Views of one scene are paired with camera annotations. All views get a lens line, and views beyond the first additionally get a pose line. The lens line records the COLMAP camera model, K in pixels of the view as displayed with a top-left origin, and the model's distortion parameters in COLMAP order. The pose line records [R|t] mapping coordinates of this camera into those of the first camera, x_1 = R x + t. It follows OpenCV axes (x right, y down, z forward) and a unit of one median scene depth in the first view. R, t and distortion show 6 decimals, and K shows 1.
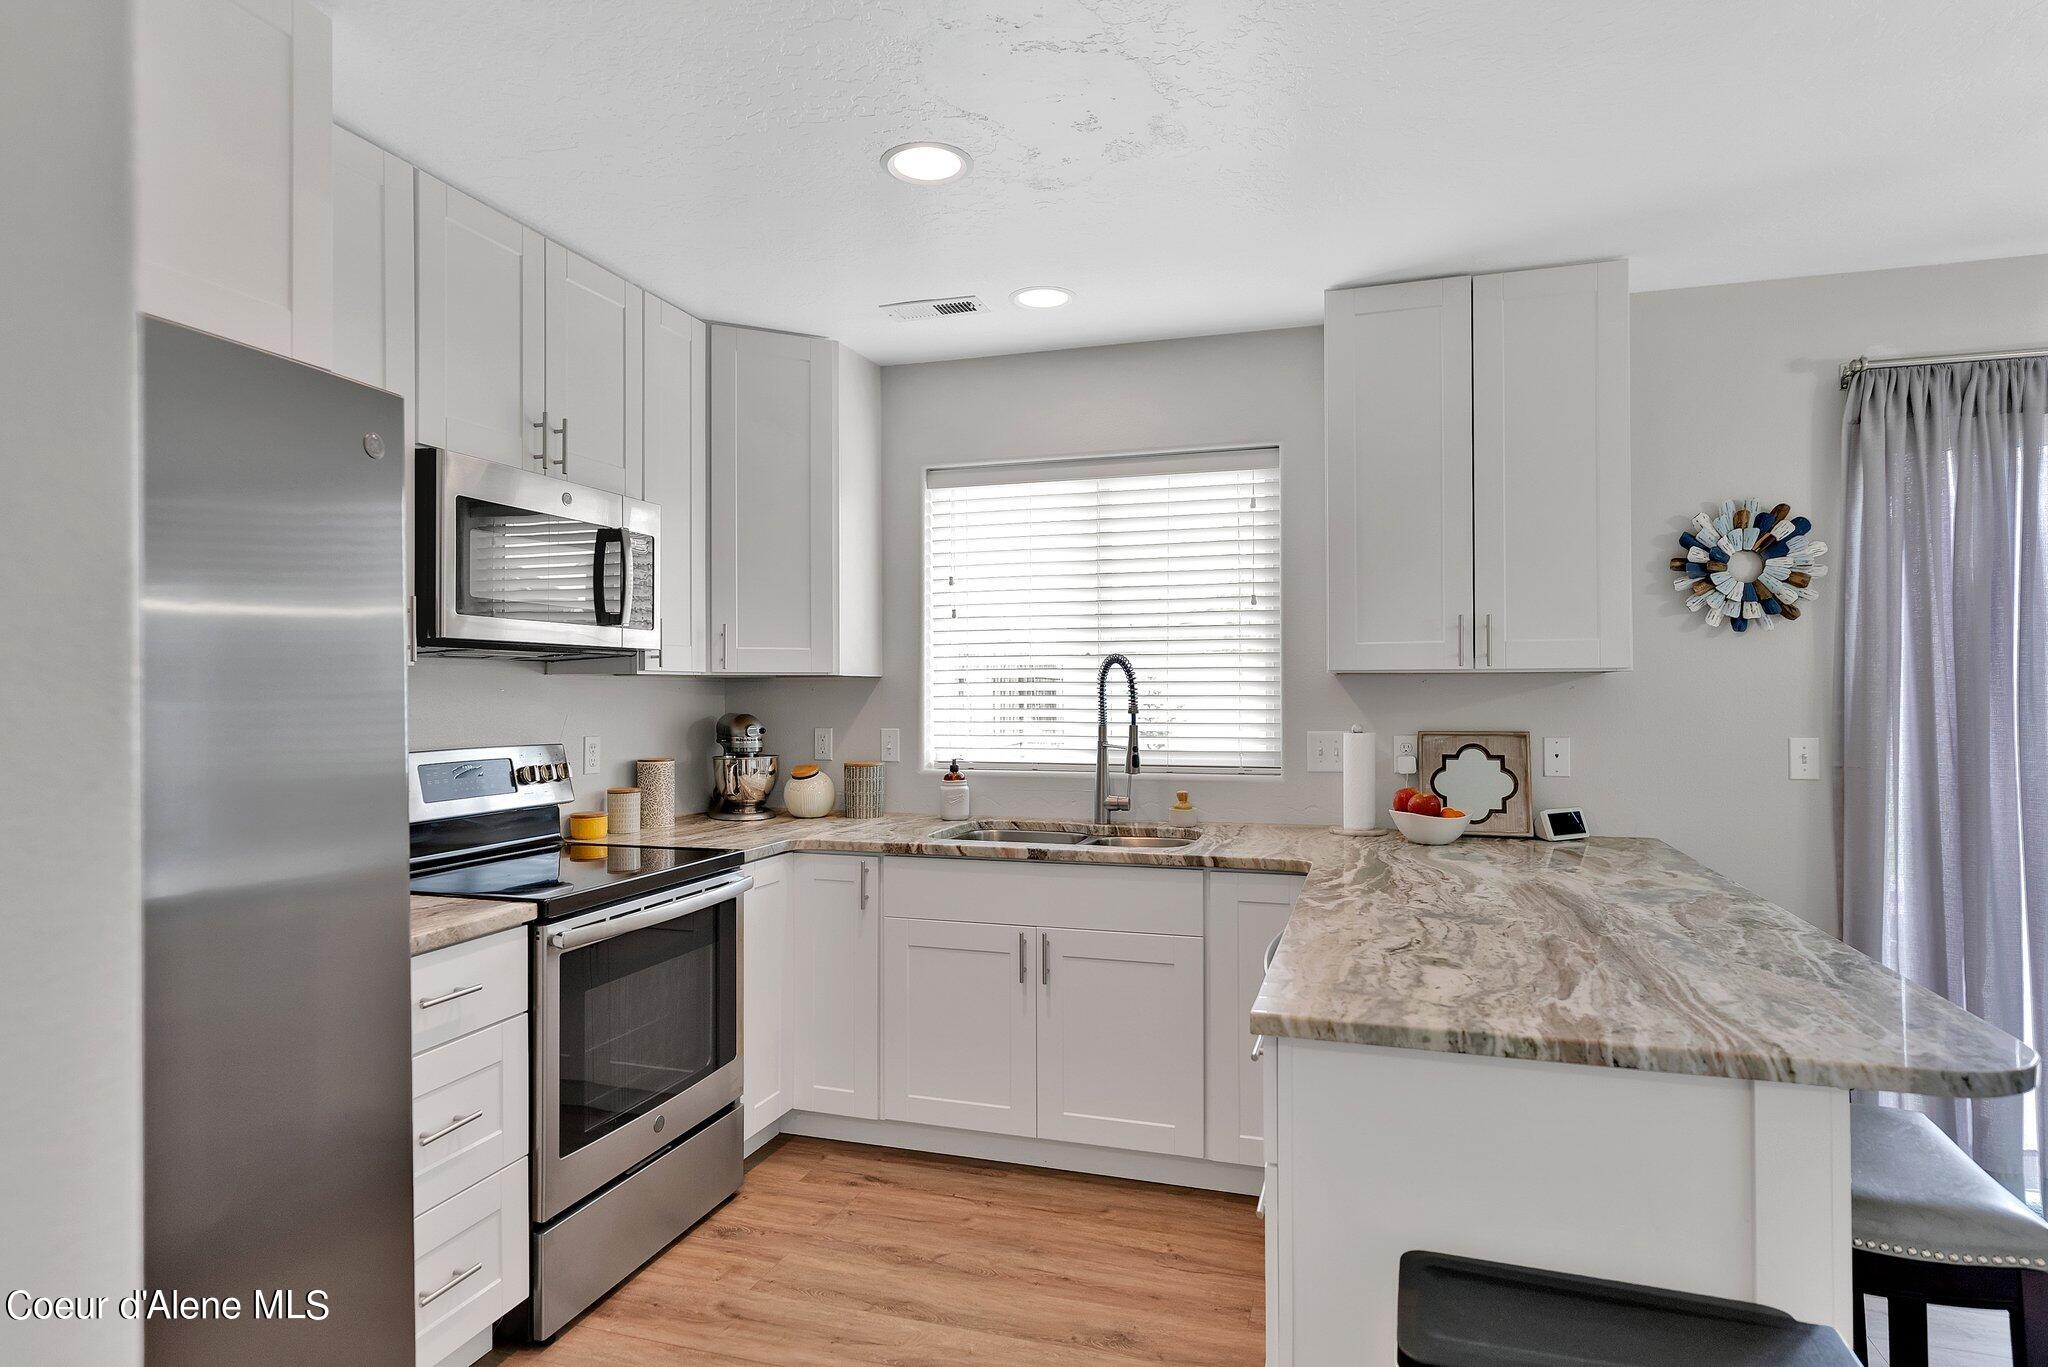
lens RADIAL K [[1119.0, 0, 1034.3], [0, 1119.0, 691.6], [0, 0, 1]] dist [-0.004653, 0.002441]
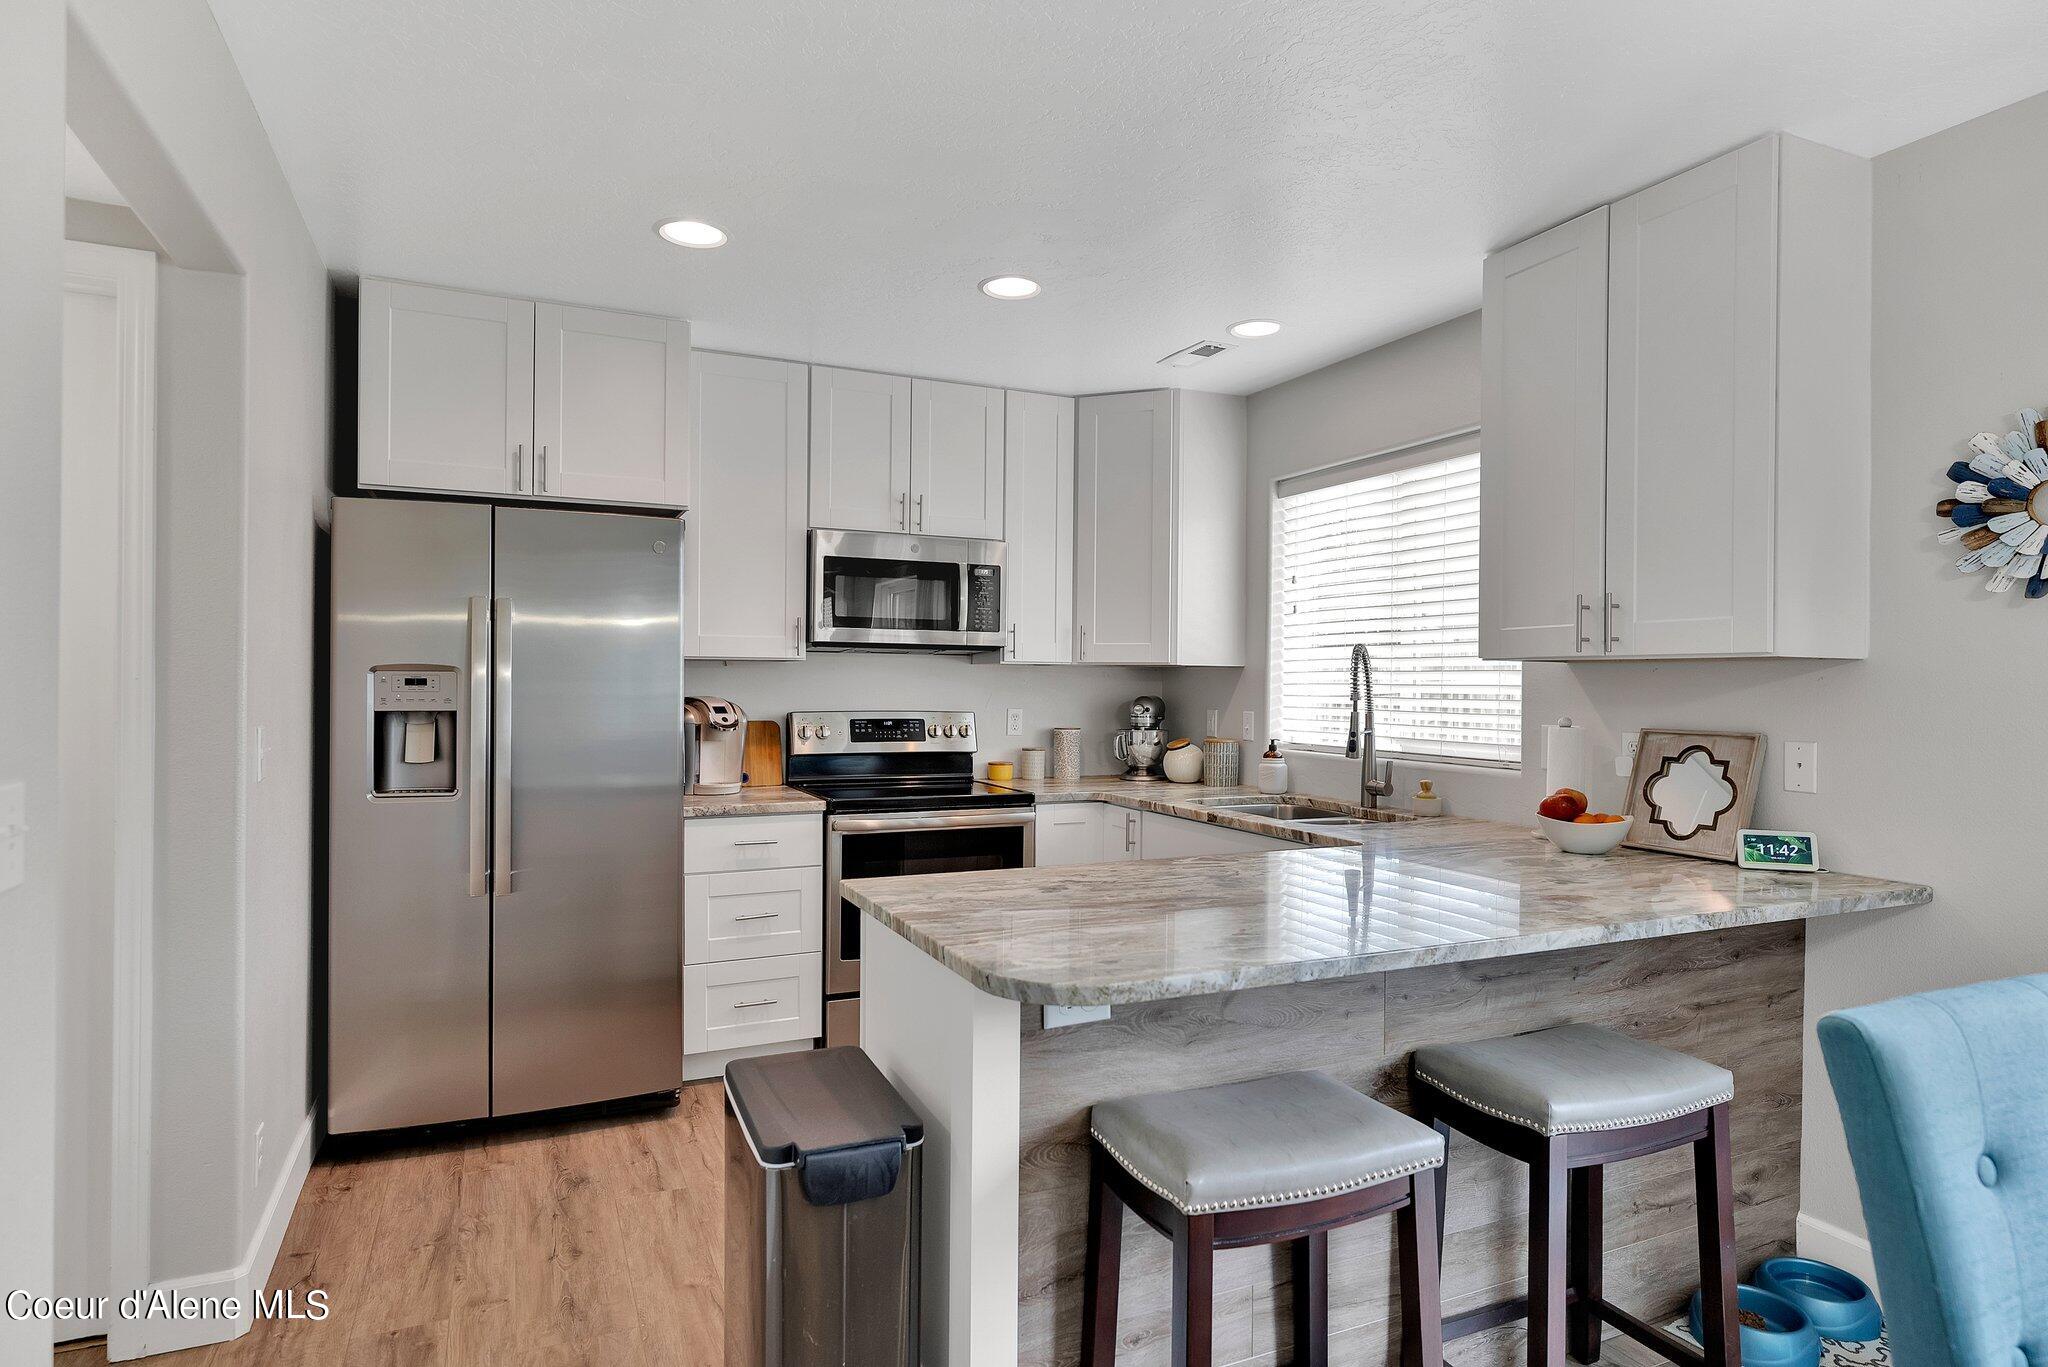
lens RADIAL K [[1119.0, 0, 1023.1], [0, 1119.0, 692.7], [0, 0, 1]] dist [-0.004653, 0.002441]
pose [[0.672808, 0.017075, -0.739620, 0.671062], [-0.013067, 0.999852, 0.011196, 0.004659], [0.739701, 0.002131, 0.672932, 0.069207]]
